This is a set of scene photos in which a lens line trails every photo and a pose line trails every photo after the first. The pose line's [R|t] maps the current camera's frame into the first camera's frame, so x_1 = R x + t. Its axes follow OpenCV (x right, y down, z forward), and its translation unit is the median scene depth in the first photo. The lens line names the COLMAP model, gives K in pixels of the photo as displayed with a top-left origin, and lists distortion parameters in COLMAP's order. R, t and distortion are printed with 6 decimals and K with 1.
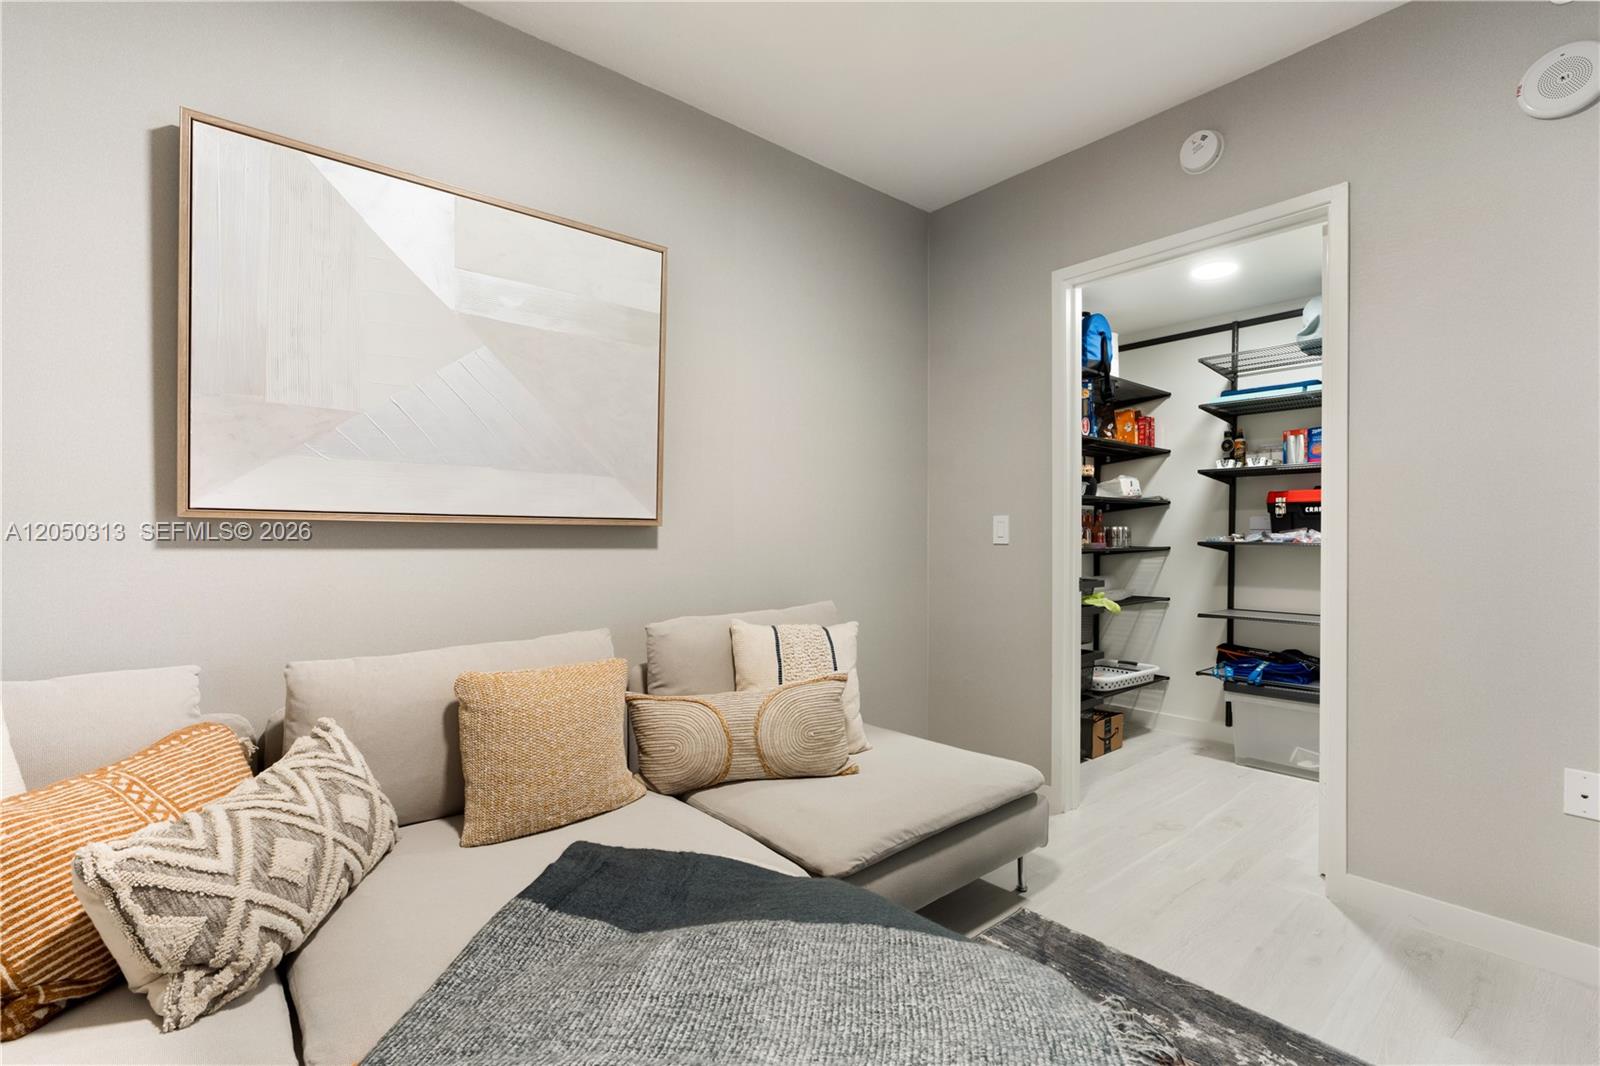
lens RADIAL K [[712.6, 0, 813.6], [0, 712.6, 543.2], [0, 0, 1]] dist [-0.016832, 0.006529]
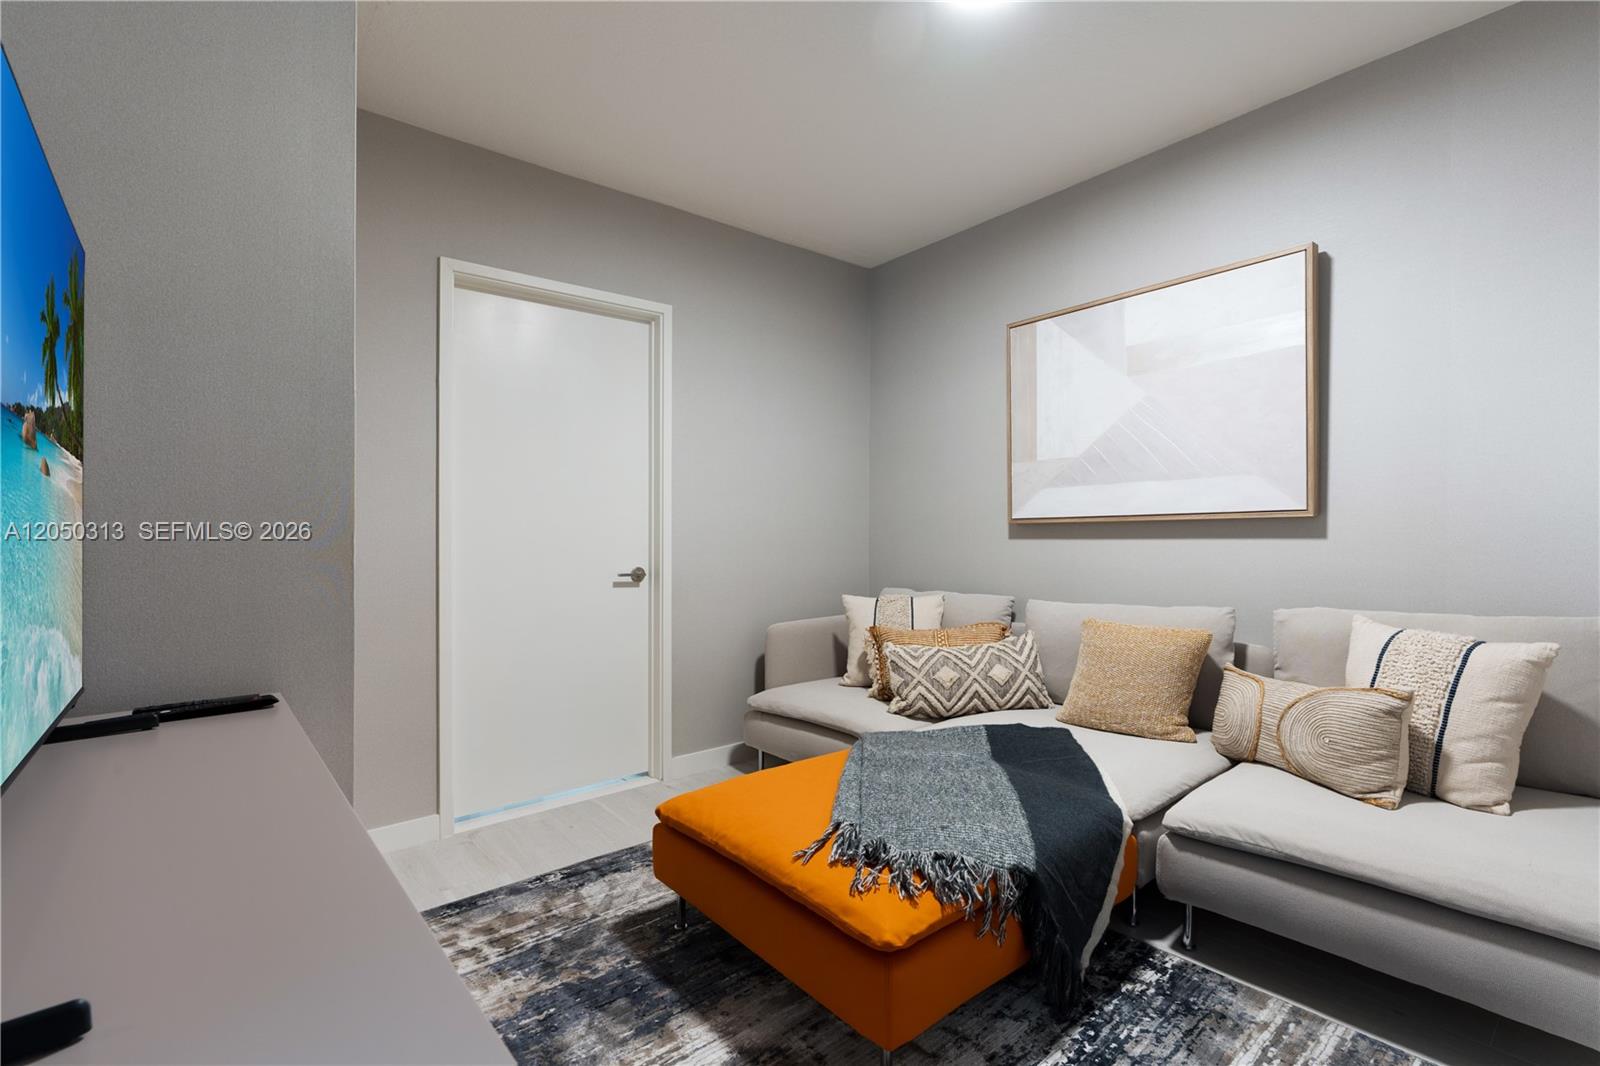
lens RADIAL K [[712.6, 0, 814.1], [0, 712.6, 532.9], [0, 0, 1]] dist [-0.016832, 0.006529]
pose [[-0.010954, -0.008343, -0.999905, 1.185732], [0.012413, 0.999887, -0.008479, -0.001191], [0.999863, -0.012505, -0.010850, 0.454012]]
